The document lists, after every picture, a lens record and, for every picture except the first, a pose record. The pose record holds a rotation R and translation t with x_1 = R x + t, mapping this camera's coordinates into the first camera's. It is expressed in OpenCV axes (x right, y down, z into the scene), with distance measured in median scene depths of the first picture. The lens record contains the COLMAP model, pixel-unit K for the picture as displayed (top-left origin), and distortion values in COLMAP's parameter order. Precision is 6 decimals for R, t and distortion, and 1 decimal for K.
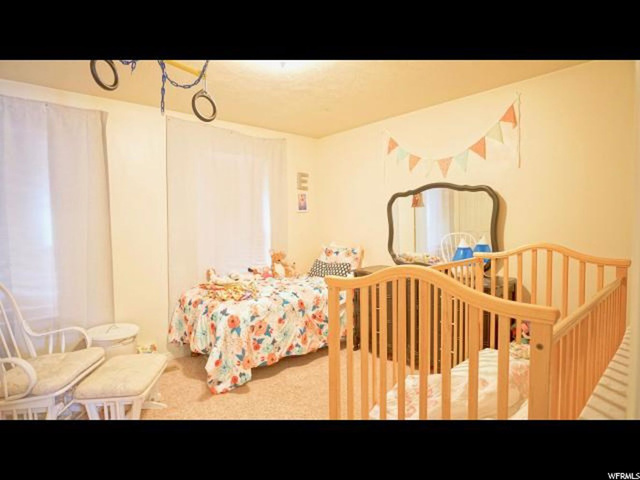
lens RADIAL K [[347.9, 0, 330.7], [0, 347.9, 243.1], [0, 0, 1]] dist [-0.003431, -0.000906]
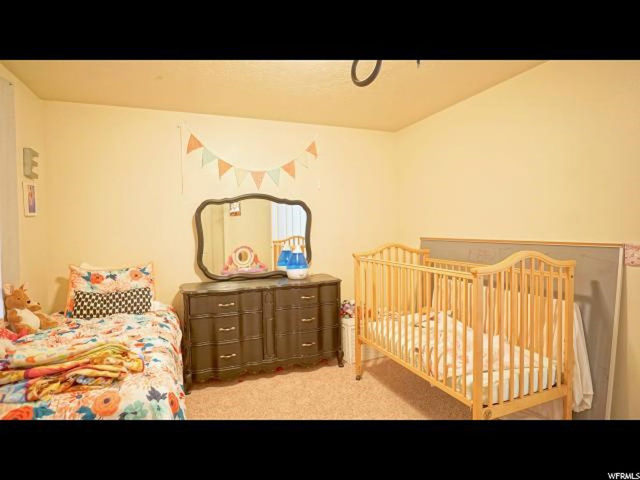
lens RADIAL K [[347.9, 0, 330.7], [0, 347.9, 243.1], [0, 0, 1]] dist [-0.003431, -0.000906]
pose [[0.353498, -0.034682, 0.934792, -0.576762], [0.064294, 0.997850, 0.012709, -0.023425], [-0.933223, 0.055609, 0.354968, 0.417309]]
